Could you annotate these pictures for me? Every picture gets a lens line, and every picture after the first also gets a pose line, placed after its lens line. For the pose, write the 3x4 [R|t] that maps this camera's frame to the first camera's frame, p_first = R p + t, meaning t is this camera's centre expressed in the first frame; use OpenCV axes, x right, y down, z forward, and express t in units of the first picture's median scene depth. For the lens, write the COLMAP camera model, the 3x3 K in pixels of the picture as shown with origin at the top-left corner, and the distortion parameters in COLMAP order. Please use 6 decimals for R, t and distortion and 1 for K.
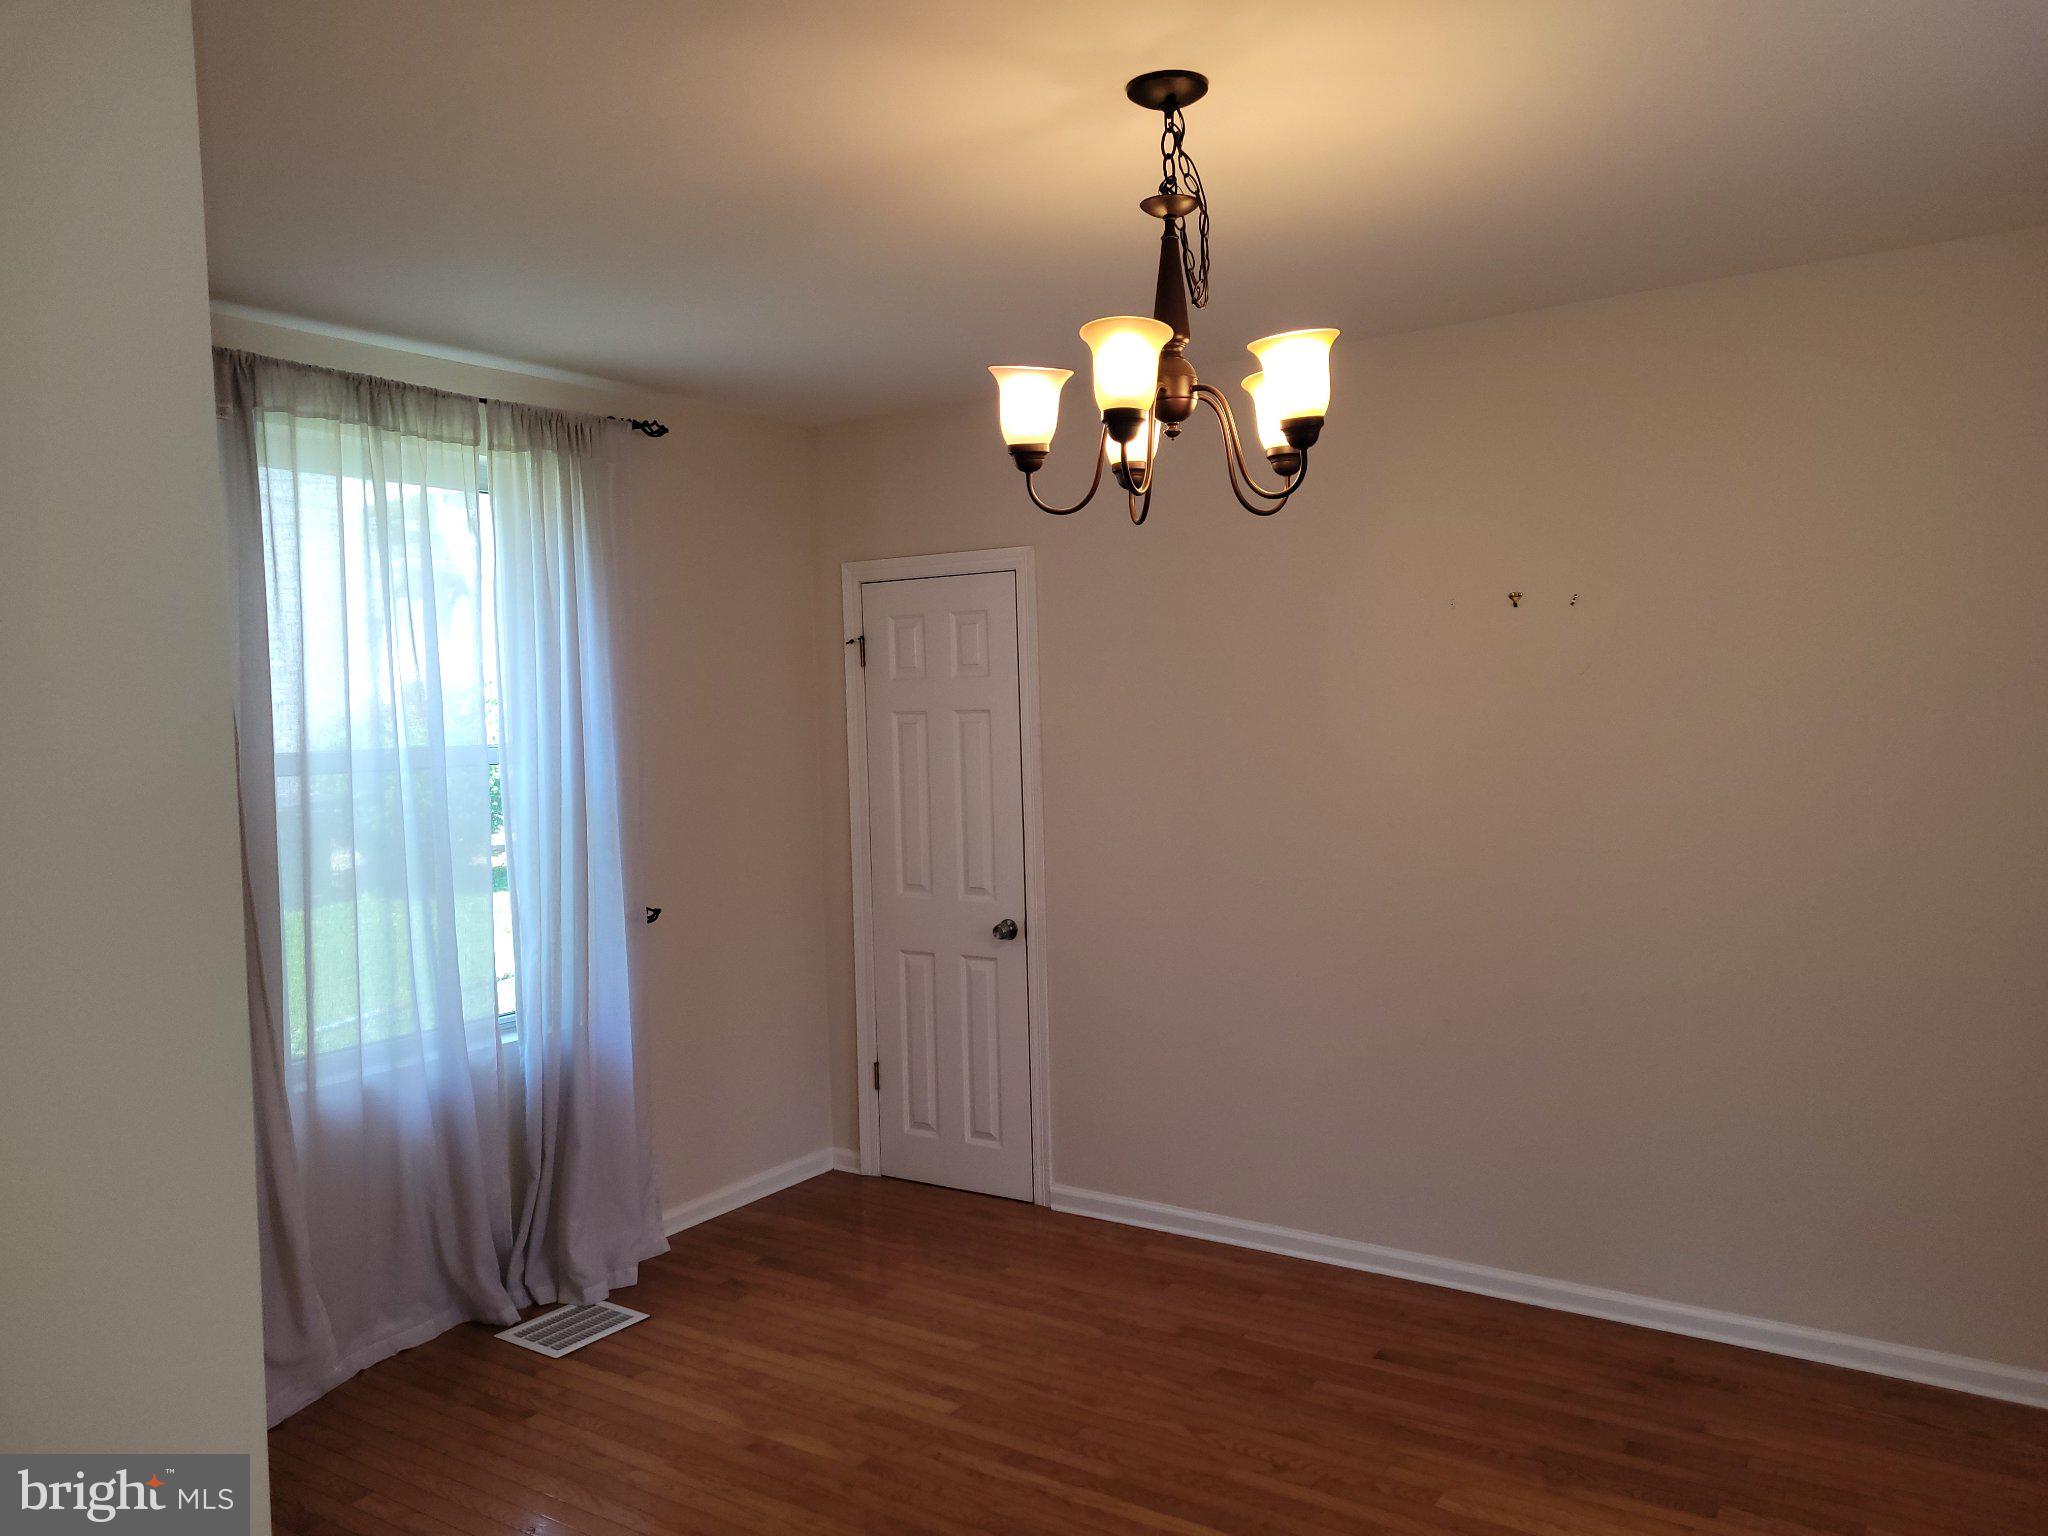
lens RADIAL K [[1538.6, 0, 1108.7], [0, 1538.6, 775.5], [0, 0, 1]] dist [0.030328, 0.000348]
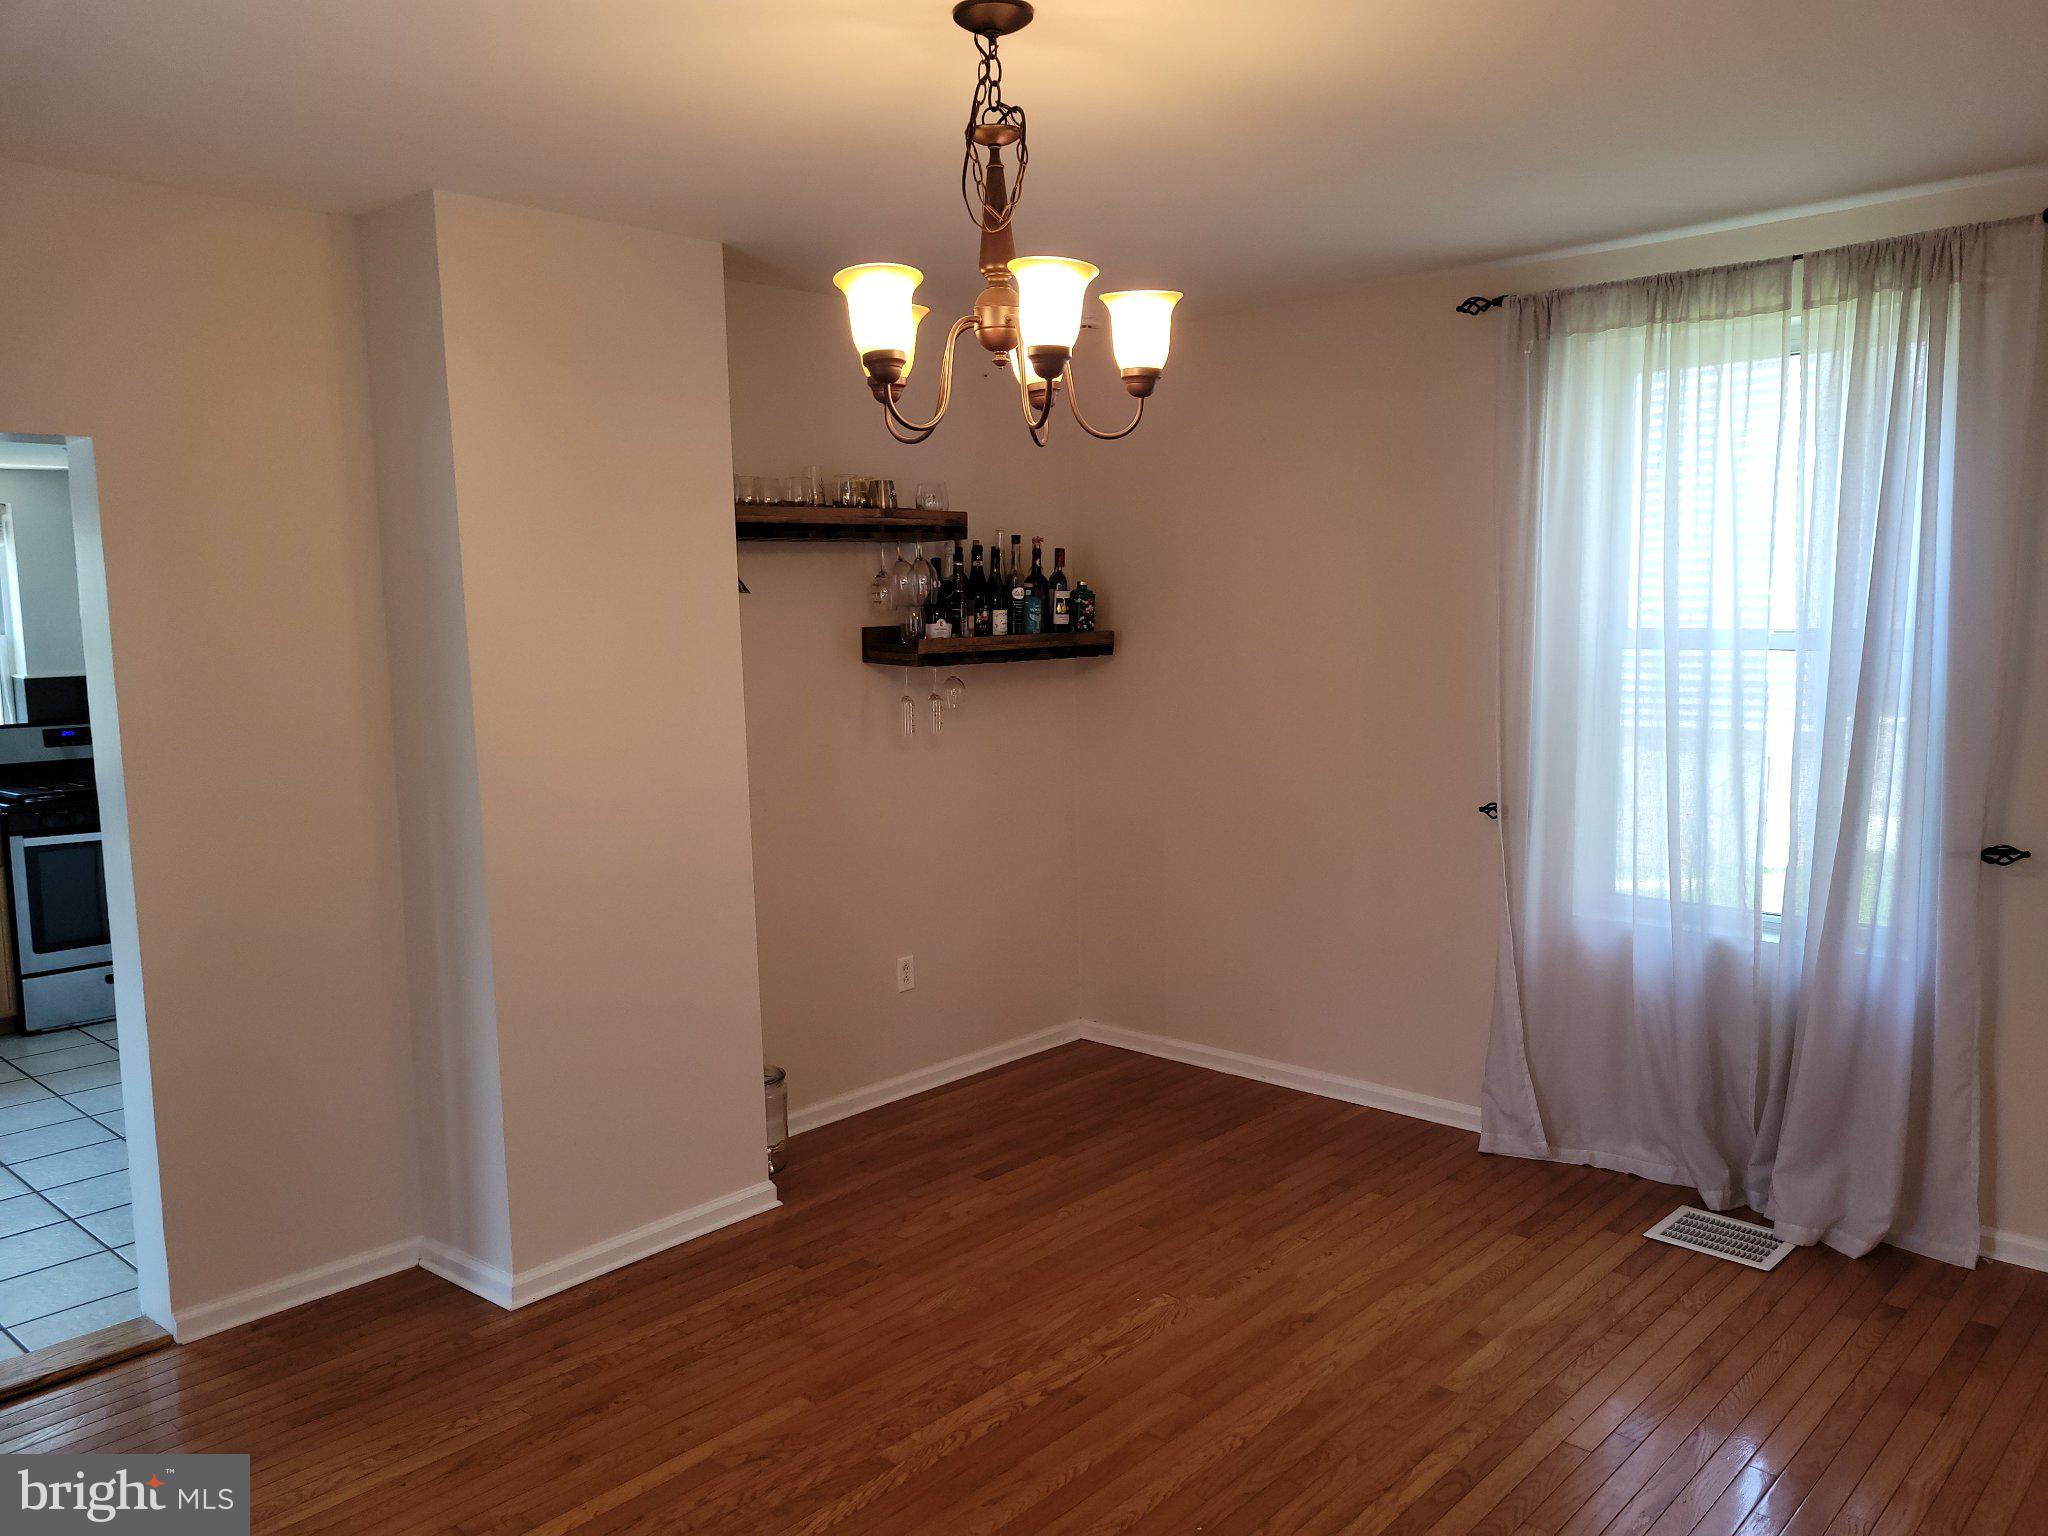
lens RADIAL K [[1578.1, 0, 987.7], [0, 1578.1, 760.6], [0, 0, 1]] dist [0.057537, -0.048484]
pose [[-0.214155, 0.136221, -0.967255, 0.694888], [-0.026385, 0.989060, 0.145133, -0.072157], [0.976443, 0.056602, -0.208218, 0.767100]]
